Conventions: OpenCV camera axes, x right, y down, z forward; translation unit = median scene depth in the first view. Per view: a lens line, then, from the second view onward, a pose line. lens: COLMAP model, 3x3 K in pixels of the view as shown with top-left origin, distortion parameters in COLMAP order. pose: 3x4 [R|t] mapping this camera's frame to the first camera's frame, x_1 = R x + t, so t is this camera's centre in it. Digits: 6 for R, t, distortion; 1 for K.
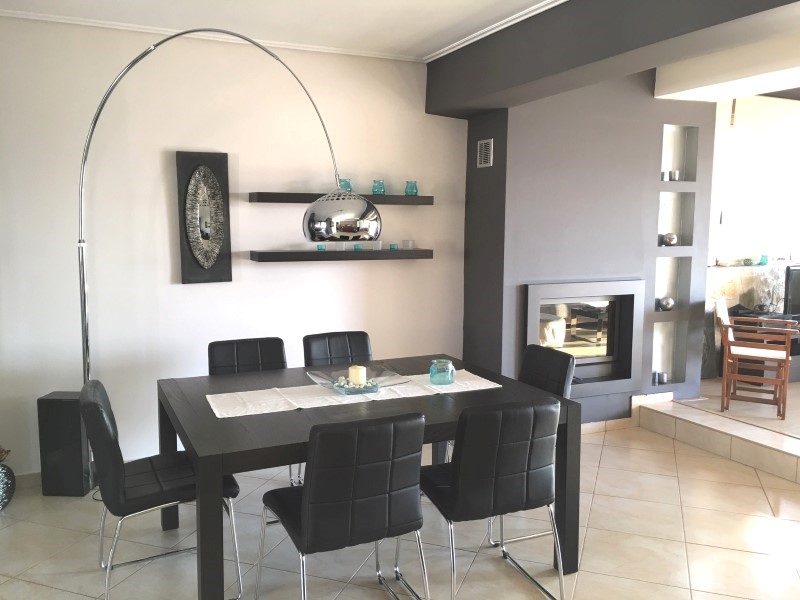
lens RADIAL K [[688.5, 0, 400.0], [0, 688.5, 300.0], [0, 0, 1]] dist [0.049415, -0.011027]
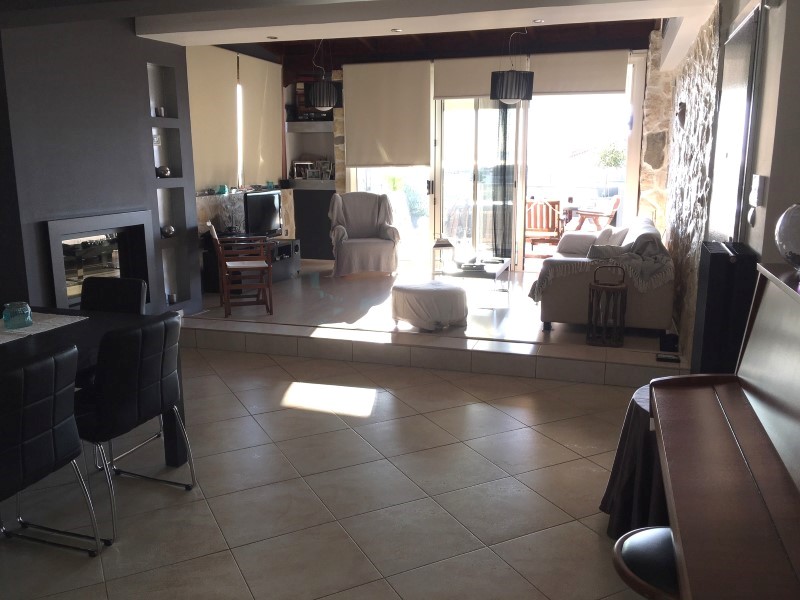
lens RADIAL K [[688.5, 0, 400.0], [0, 688.5, 300.0], [0, 0, 1]] dist [0.049415, -0.011027]
pose [[0.680788, -0.157029, 0.715451, -0.171466], [0.093173, 0.987381, 0.128054, 0.006930], [-0.726531, -0.020517, 0.686828, -0.024907]]
